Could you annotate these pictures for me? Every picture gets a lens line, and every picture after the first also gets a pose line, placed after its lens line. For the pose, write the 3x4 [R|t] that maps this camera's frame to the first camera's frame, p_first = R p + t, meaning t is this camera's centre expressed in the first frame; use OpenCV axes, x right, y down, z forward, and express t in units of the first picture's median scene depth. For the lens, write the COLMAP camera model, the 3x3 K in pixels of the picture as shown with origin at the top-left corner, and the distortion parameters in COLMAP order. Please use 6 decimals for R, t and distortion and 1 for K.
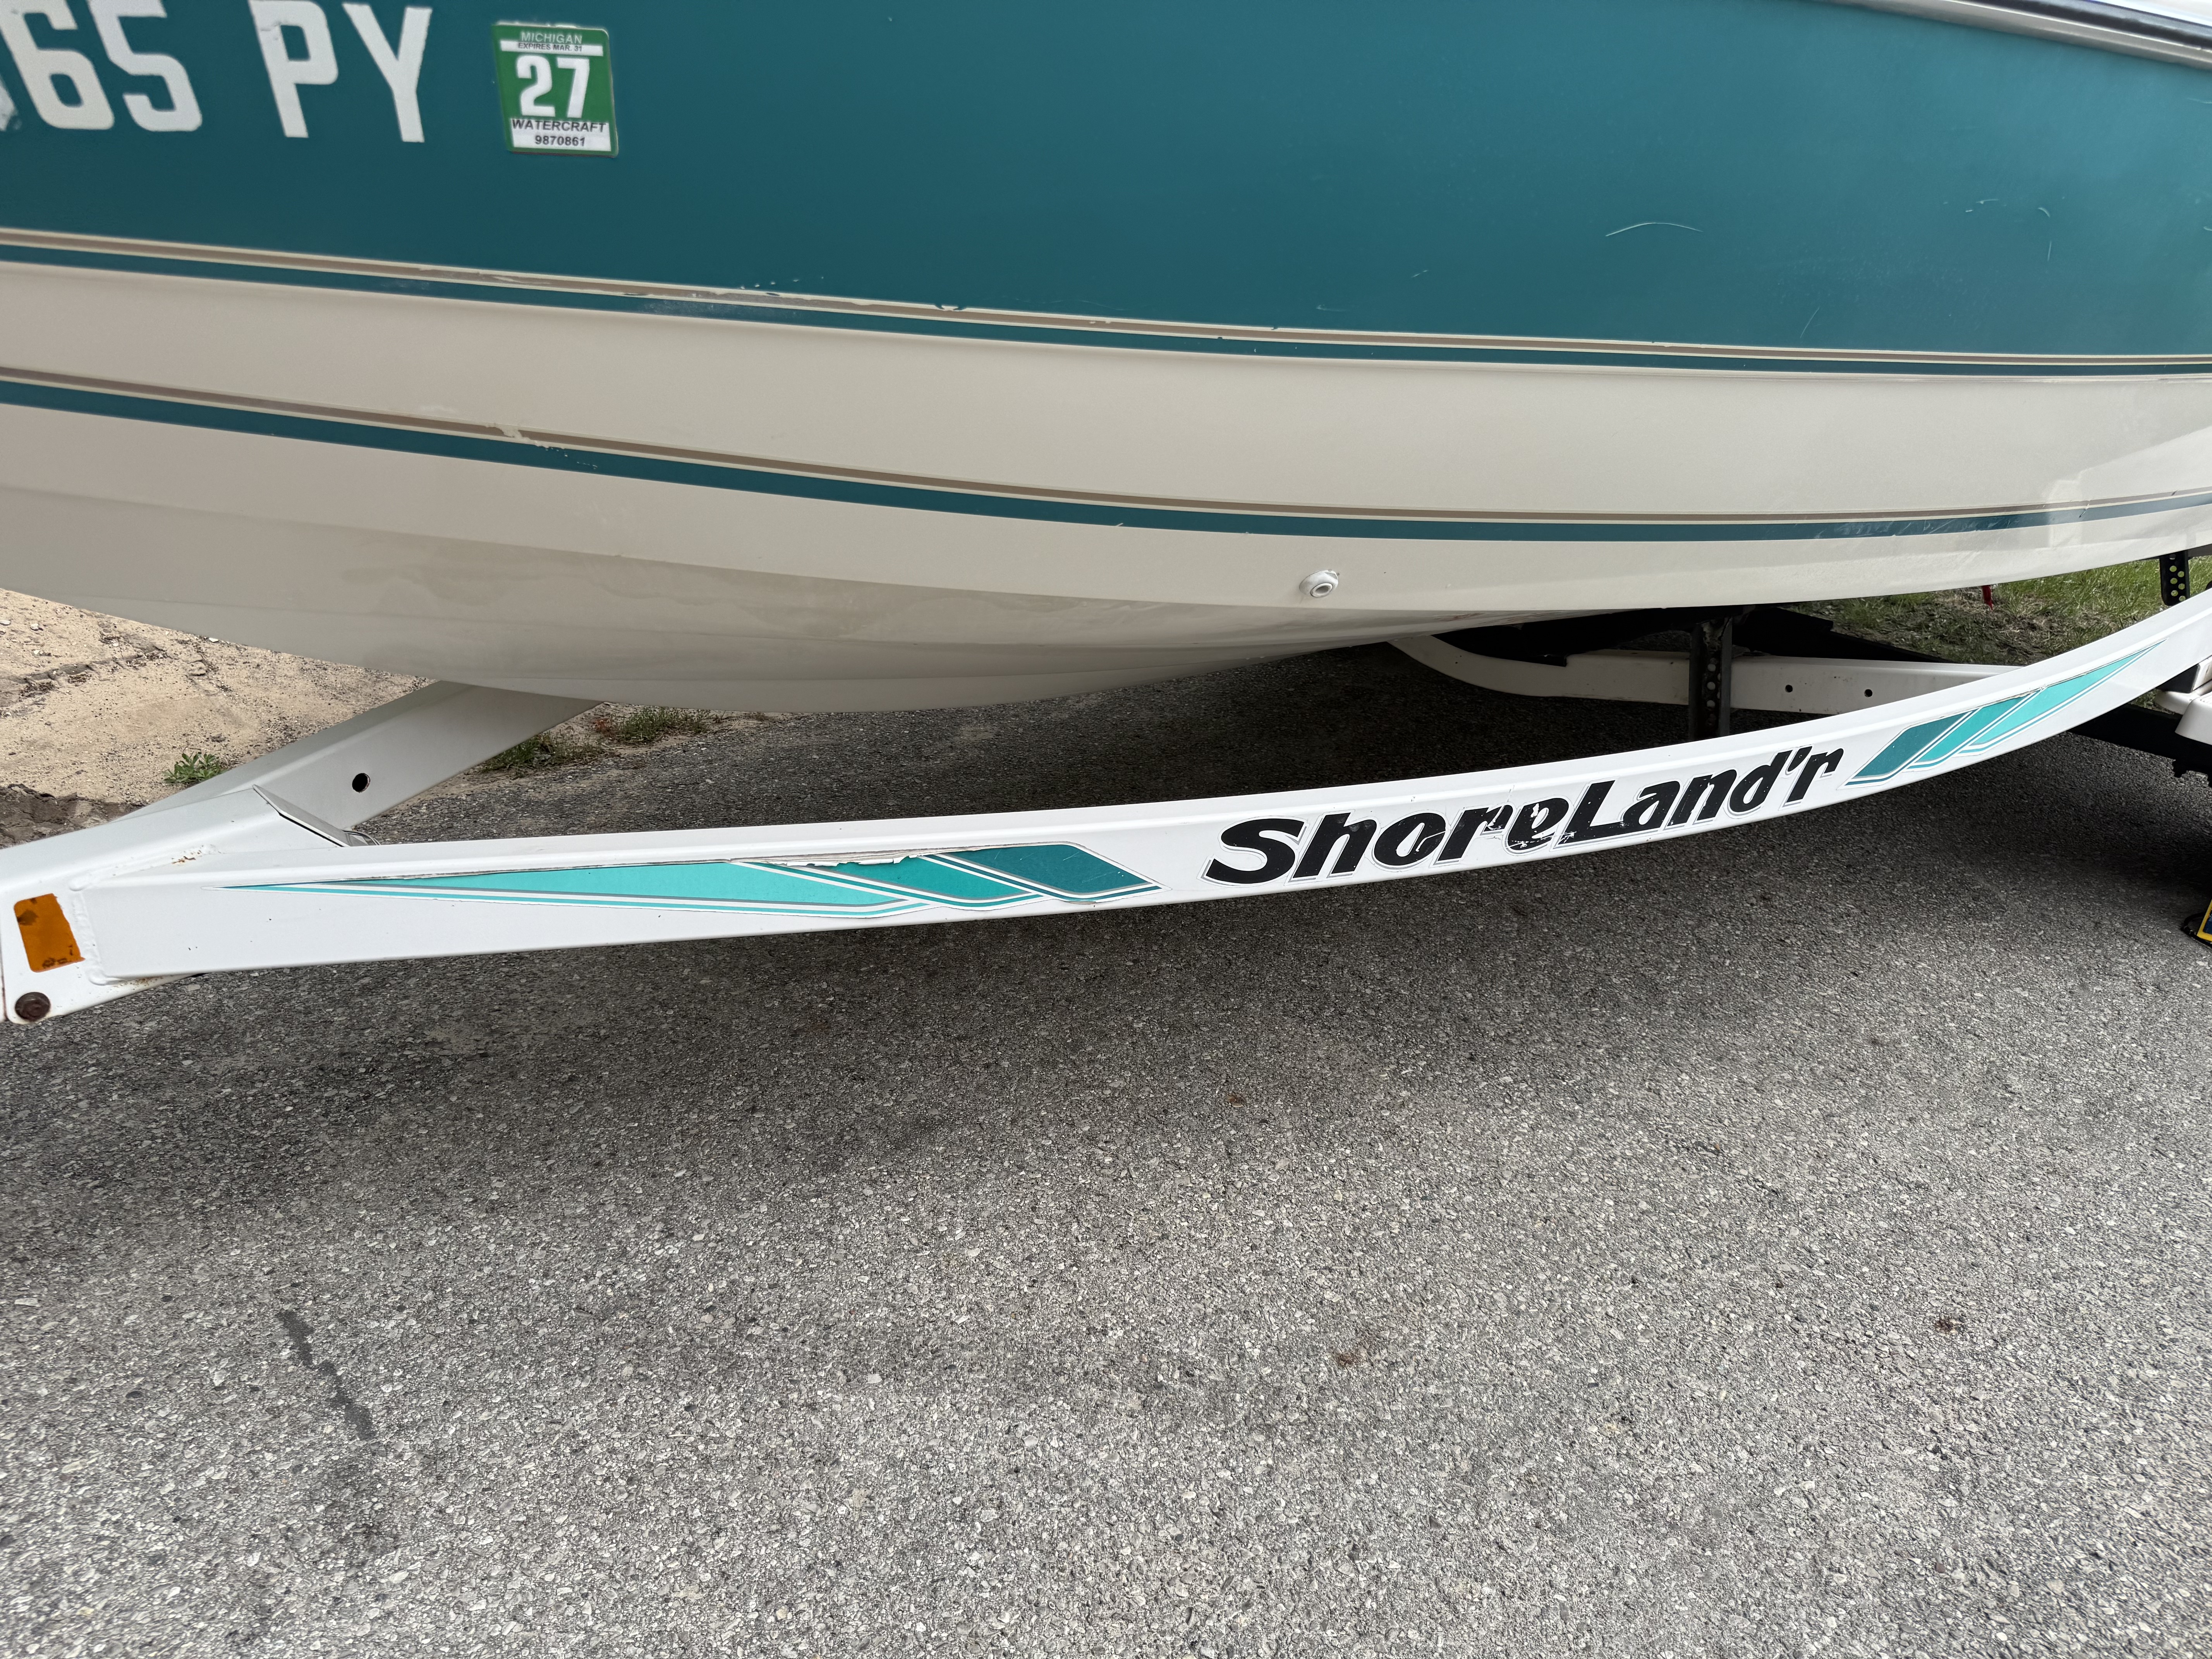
lens RADIAL K [[1545.1, 0, 1111.0], [0, 1545.1, 858.0], [0, 0, 1]] dist [0.111253, -0.154078]
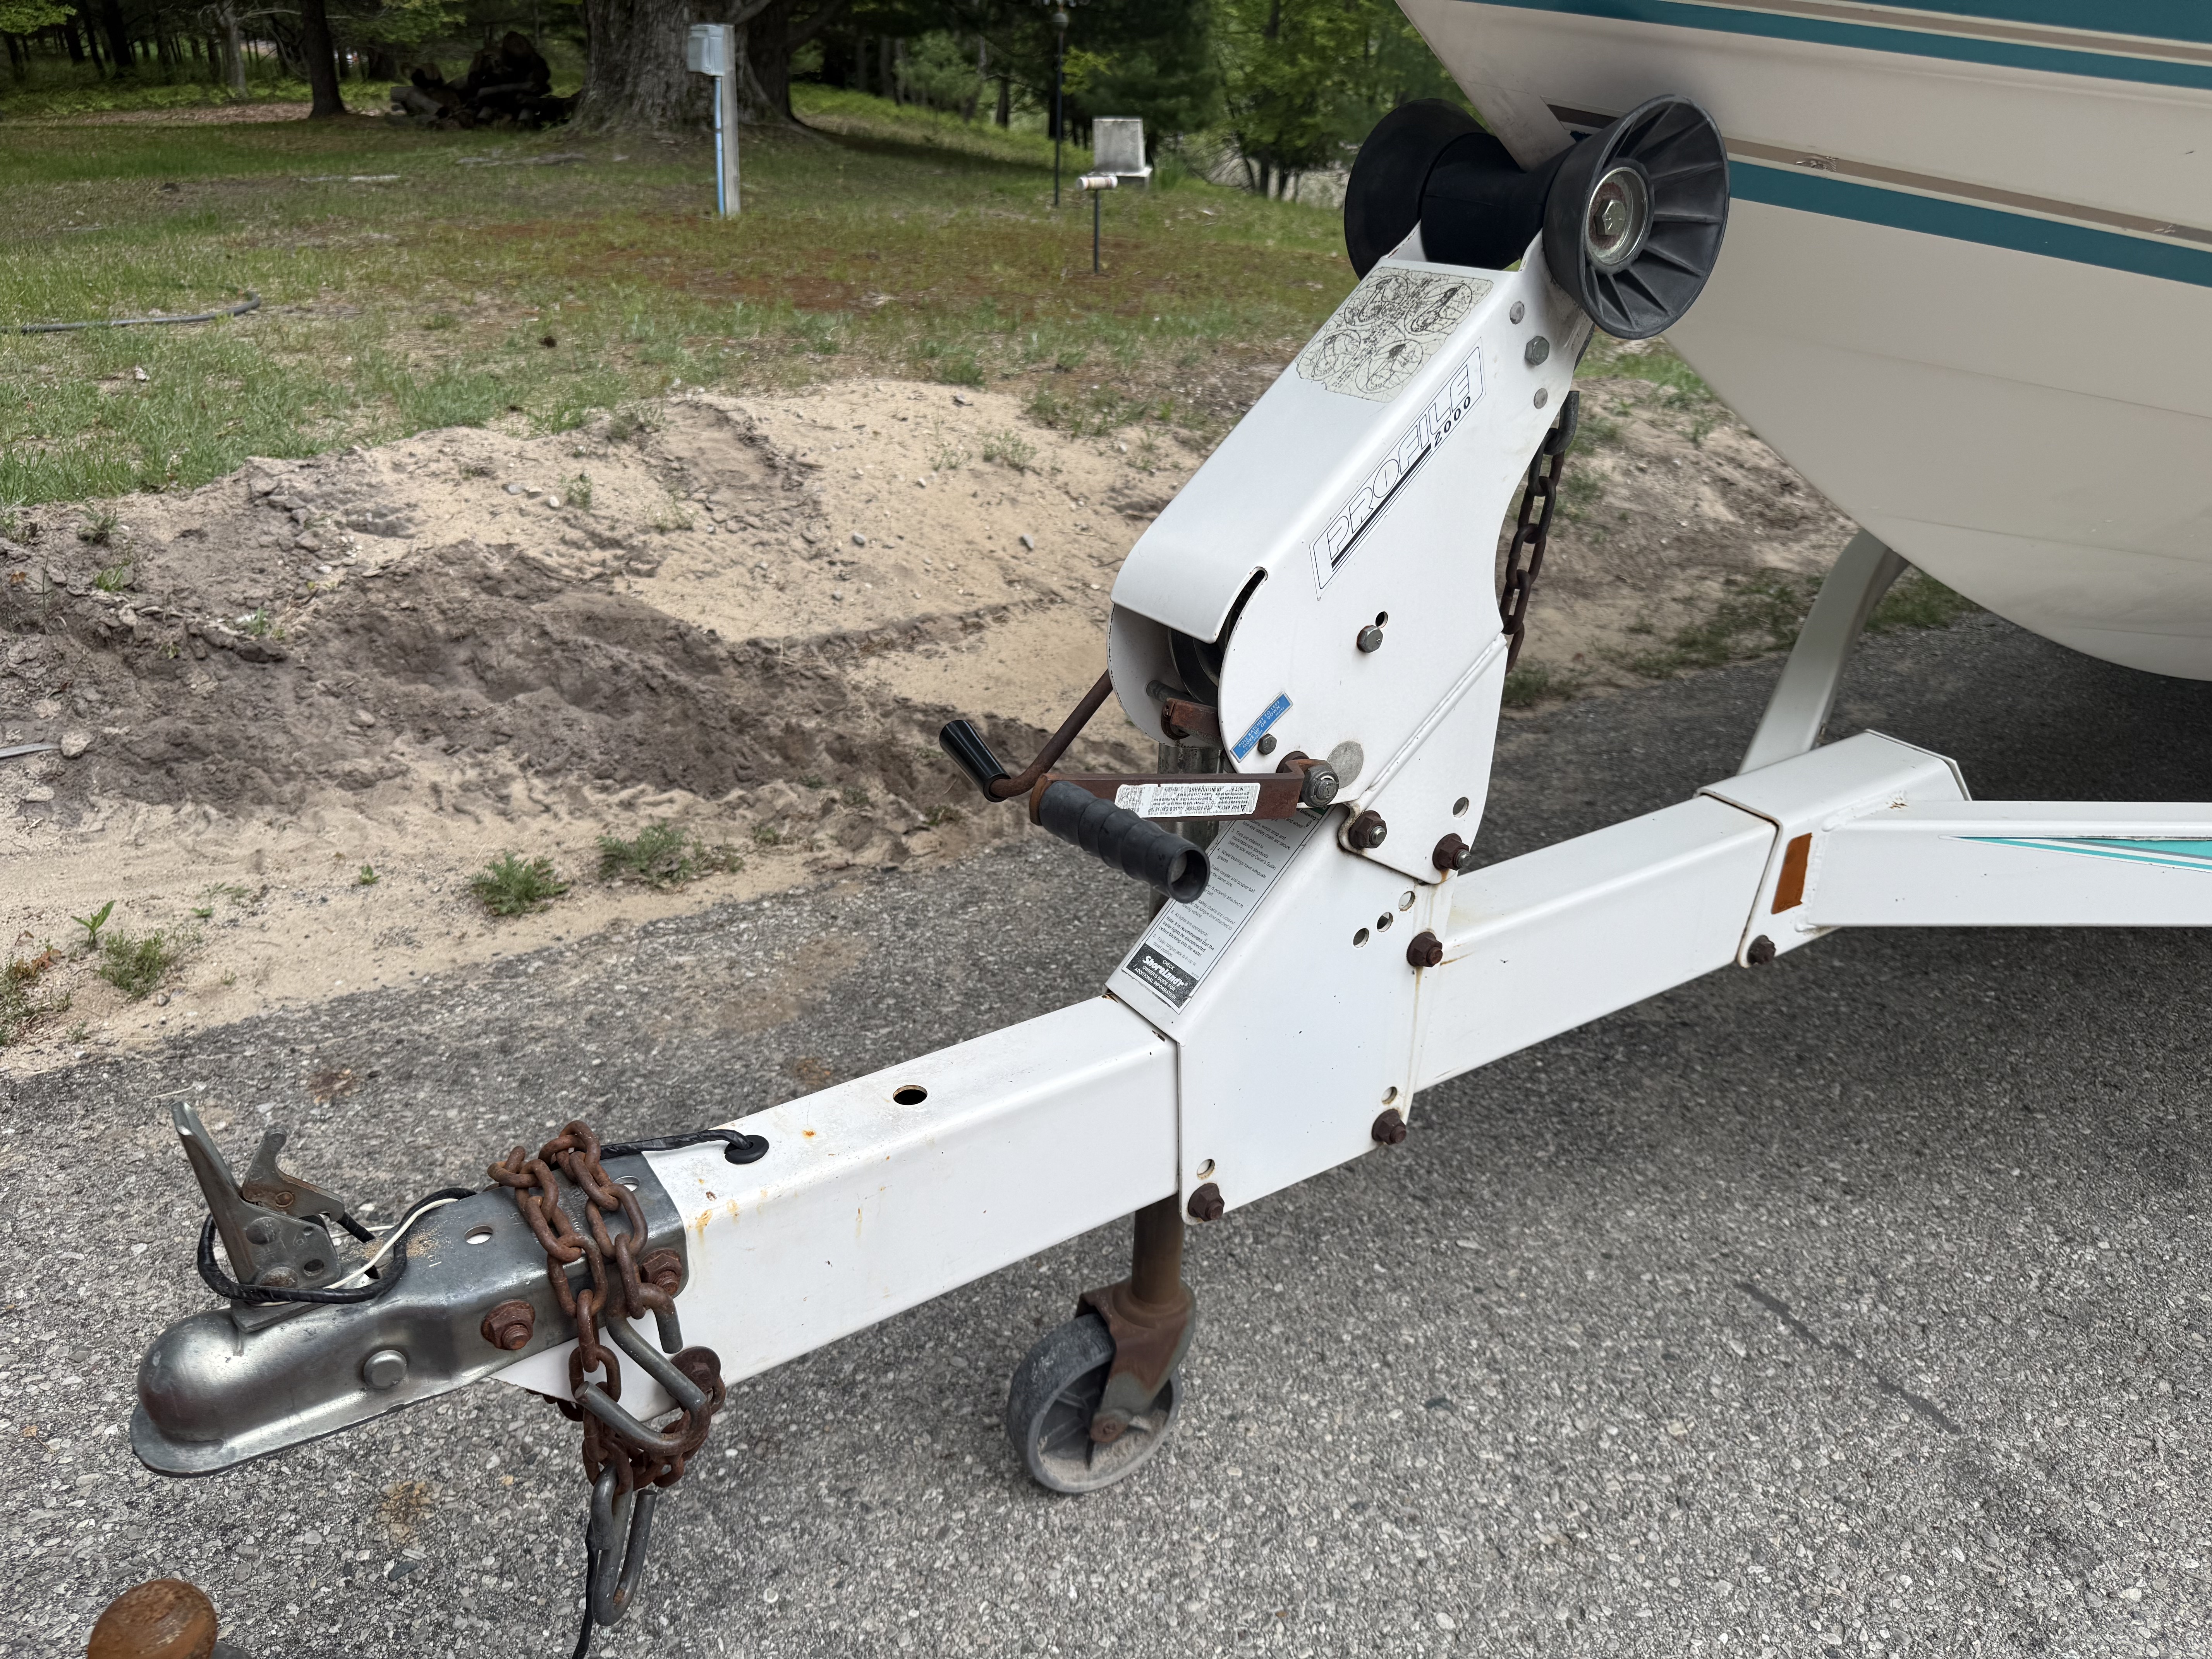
lens RADIAL K [[1571.3, 0, 1106.8], [0, 1571.3, 868.6], [0, 0, 1]] dist [0.049963, -0.061700]
pose [[0.988590, 0.063444, -0.136617, -0.781882], [-0.061427, 0.997932, 0.018930, 0.042280], [0.137536, -0.010322, 0.990443, -0.001011]]
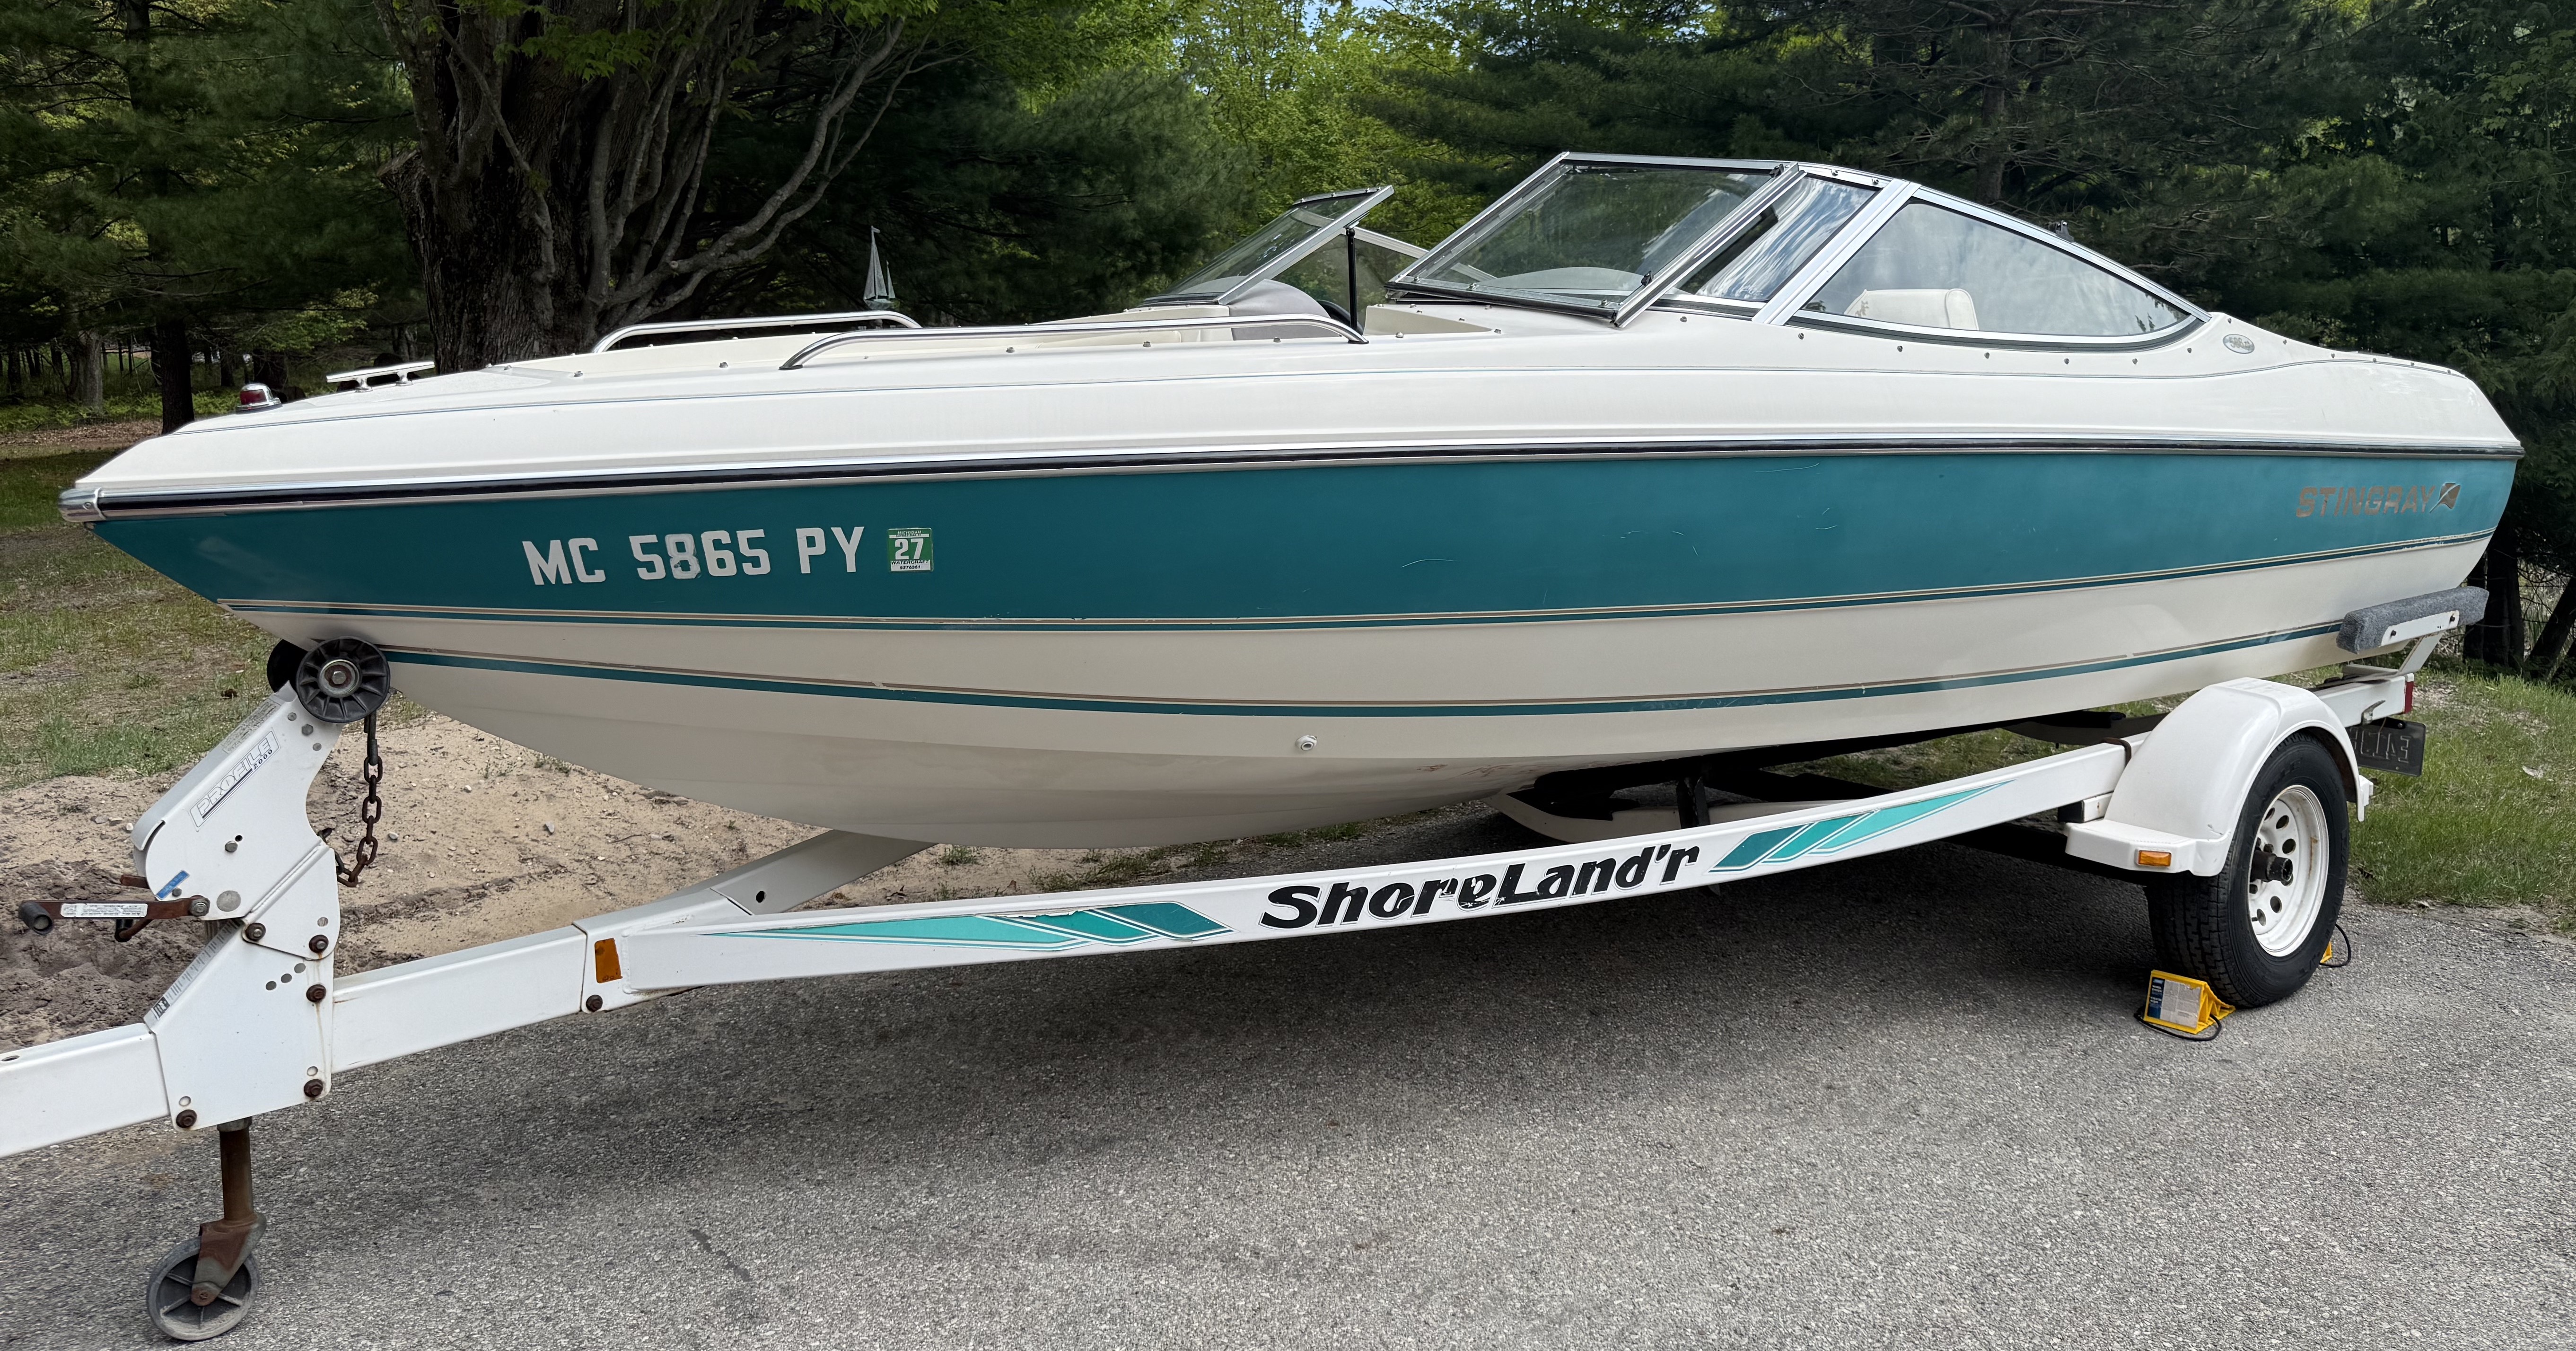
lens RADIAL K [[1998.6, 0, 1336.6], [0, 1998.6, 562.8], [0, 0, 1]] dist [0.118091, -0.131159]
pose [[0.995291, -0.049449, -0.083371, 0.322989], [0.021035, 0.949777, -0.312220, 0.301213], [0.094622, 0.308996, 0.946344, -1.078944]]
